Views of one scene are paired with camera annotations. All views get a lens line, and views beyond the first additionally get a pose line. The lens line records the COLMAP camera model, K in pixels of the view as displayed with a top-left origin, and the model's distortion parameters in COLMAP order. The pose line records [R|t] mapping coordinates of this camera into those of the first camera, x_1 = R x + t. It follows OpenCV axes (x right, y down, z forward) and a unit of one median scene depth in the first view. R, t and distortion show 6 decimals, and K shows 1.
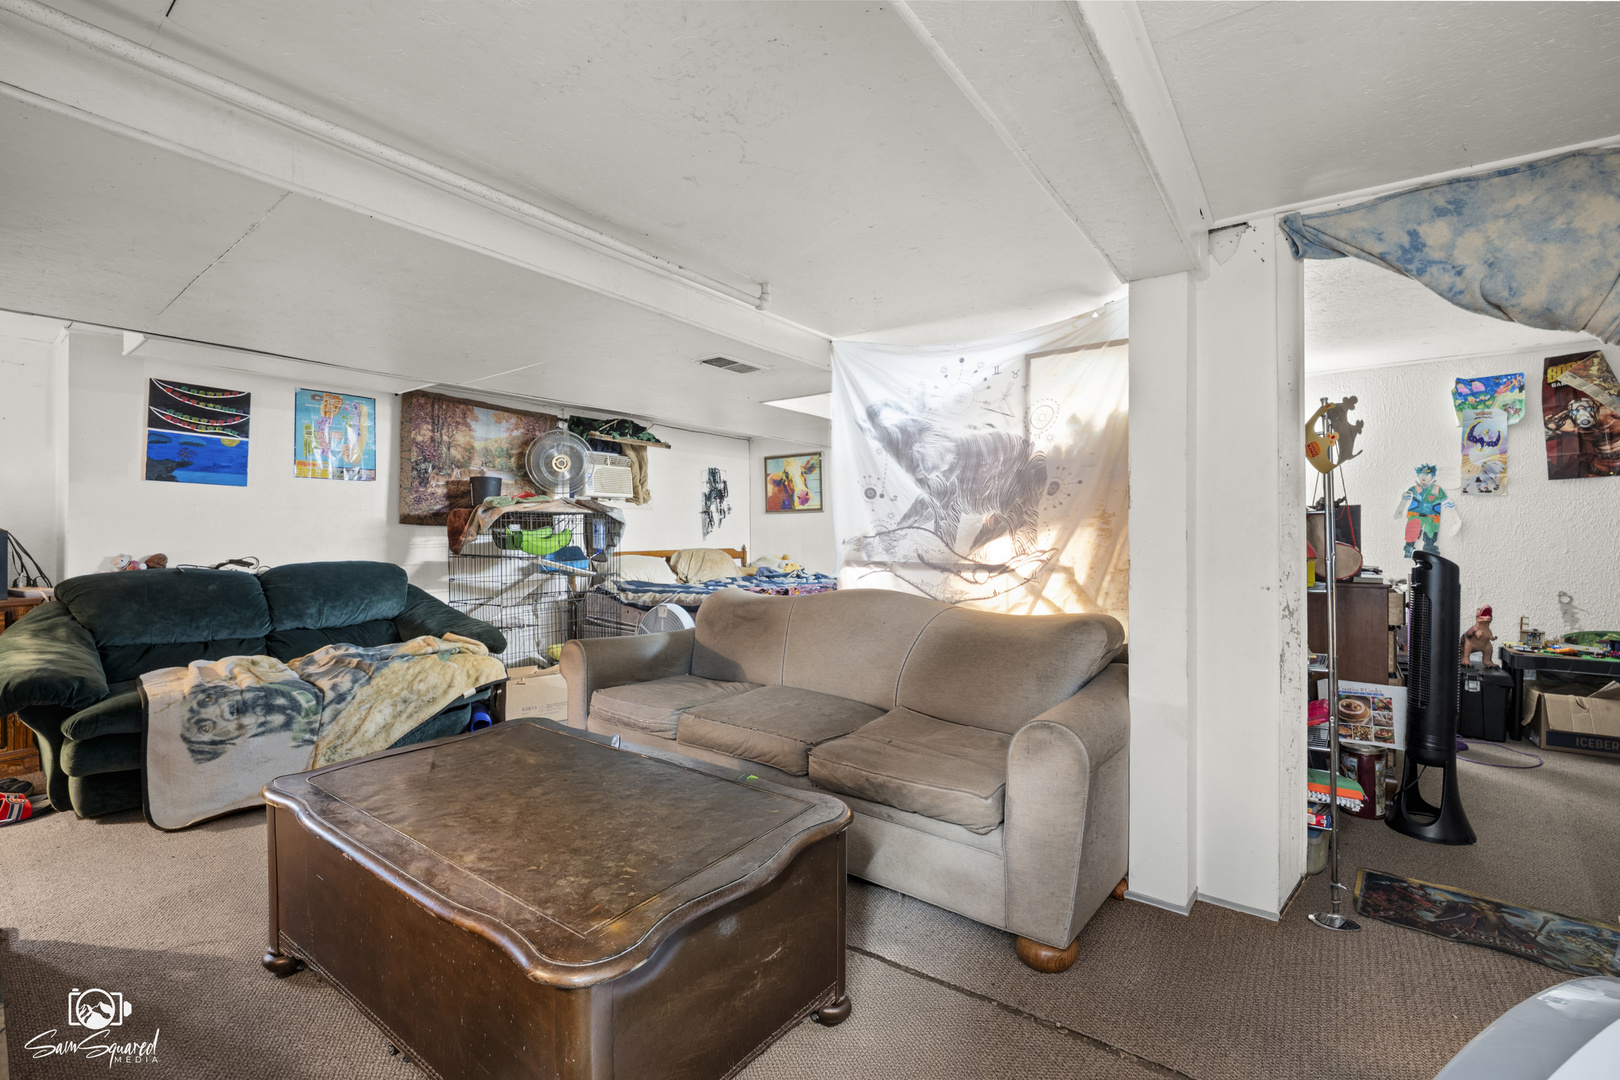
lens RADIAL K [[686.4, 0, 812.9], [0, 686.4, 551.3], [0, 0, 1]] dist [0.000236, -0.015565]
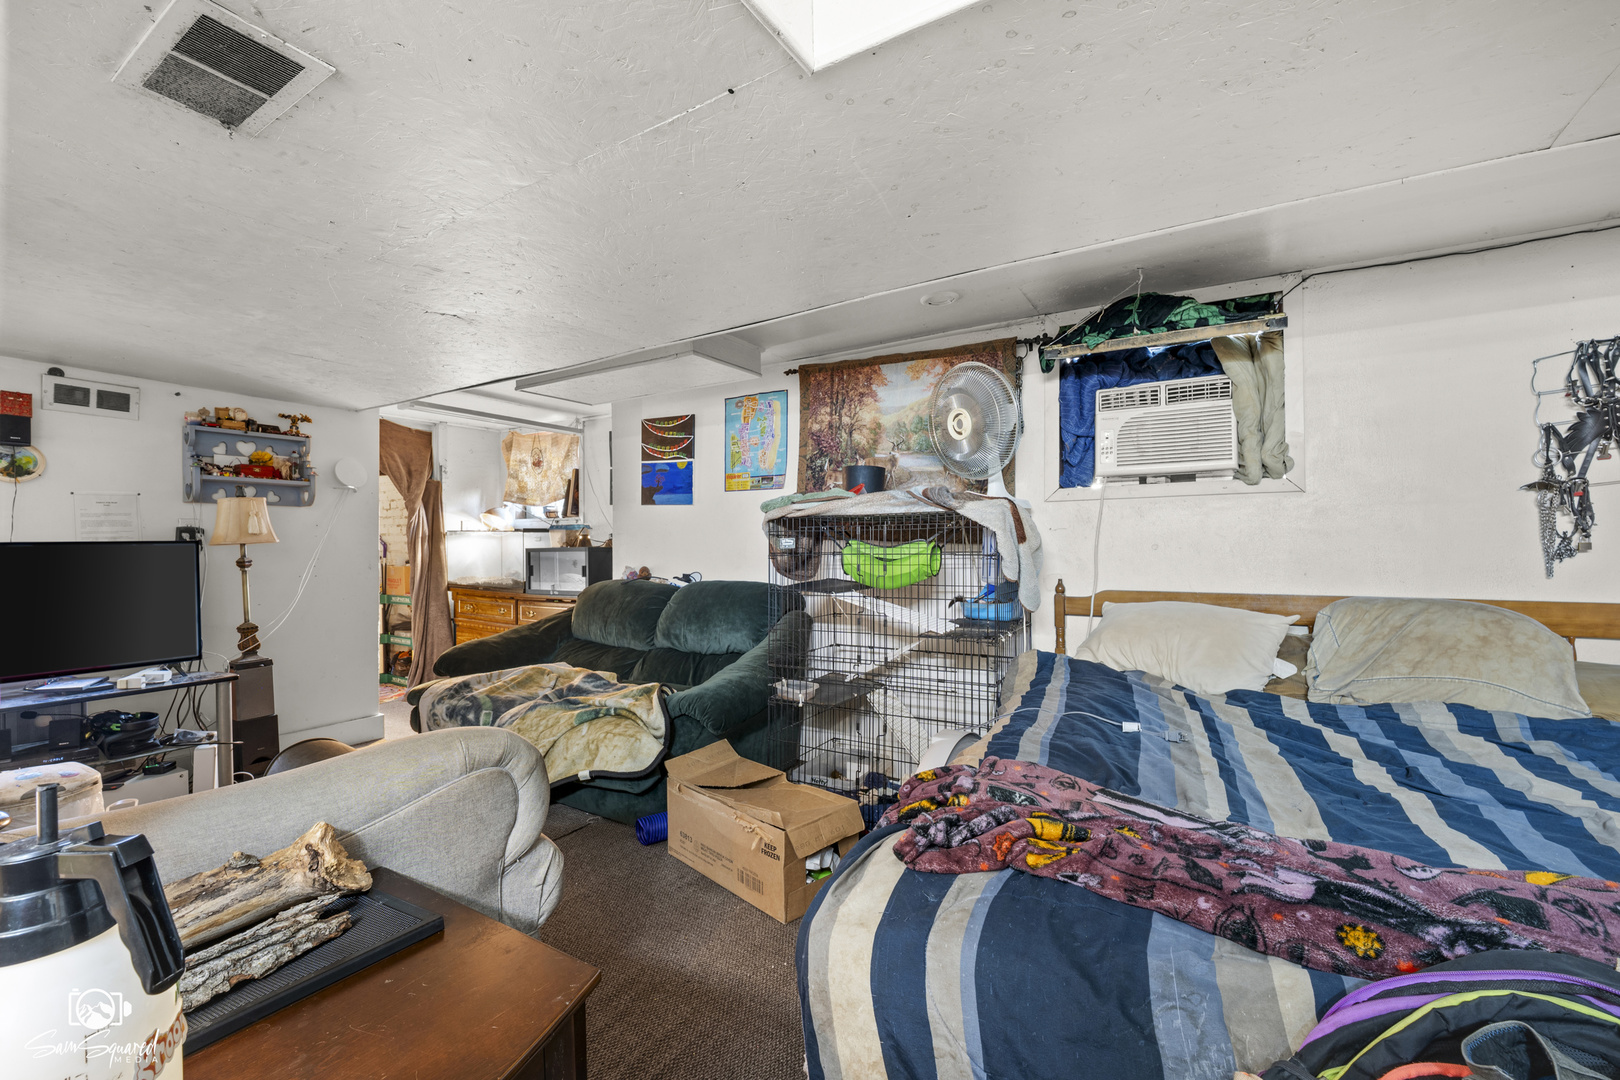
lens RADIAL K [[686.4, 0, 812.9], [0, 686.4, 551.3], [0, 0, 1]] dist [0.000236, -0.015565]
pose [[0.057440, 0.007016, -0.998324, 0.195796], [-0.027958, 0.999594, 0.005416, -0.029565], [0.997957, 0.027600, 0.057613, 0.956791]]
